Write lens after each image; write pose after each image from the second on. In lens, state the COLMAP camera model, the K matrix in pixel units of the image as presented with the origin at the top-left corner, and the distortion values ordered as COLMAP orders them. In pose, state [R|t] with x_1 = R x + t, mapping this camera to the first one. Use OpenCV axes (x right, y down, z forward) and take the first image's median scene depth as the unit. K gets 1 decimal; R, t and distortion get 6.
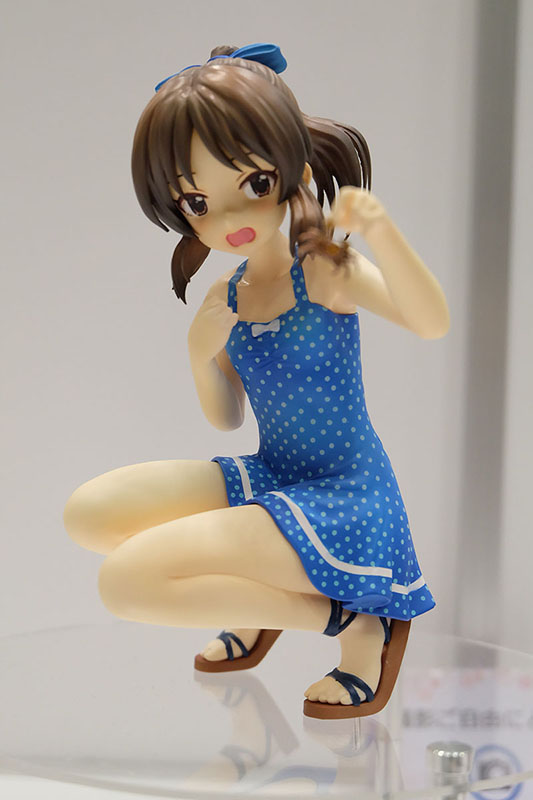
lens RADIAL K [[1375.6, 0, 268.7], [0, 1375.6, 395.9], [0, 0, 1]] dist [-0.041066, 0.000000]
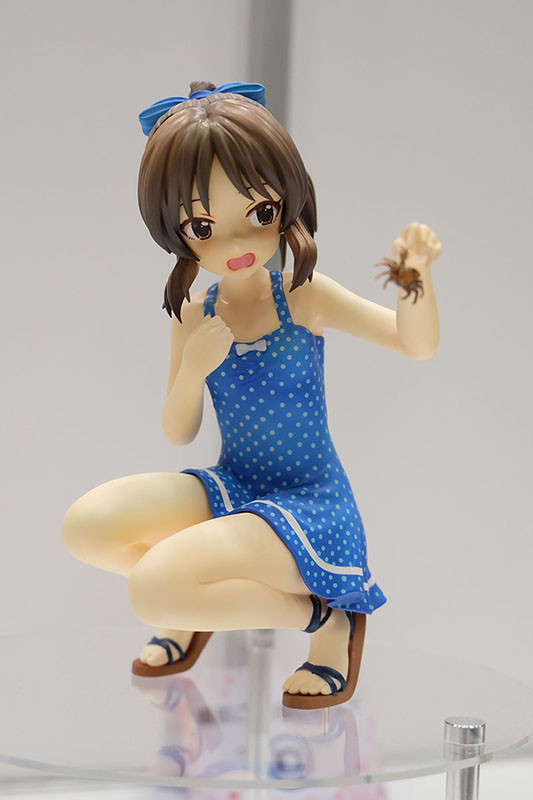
lens RADIAL K [[1268.4, 0, 264.9], [0, 1268.4, 405.2], [0, 0, 1]] dist [-0.045046, 0.000000]
pose [[0.935053, 0.005550, 0.354465, -0.343776], [-0.000501, 0.999897, -0.014335, 0.009694], [-0.354508, 0.013226, 0.934959, 0.074370]]
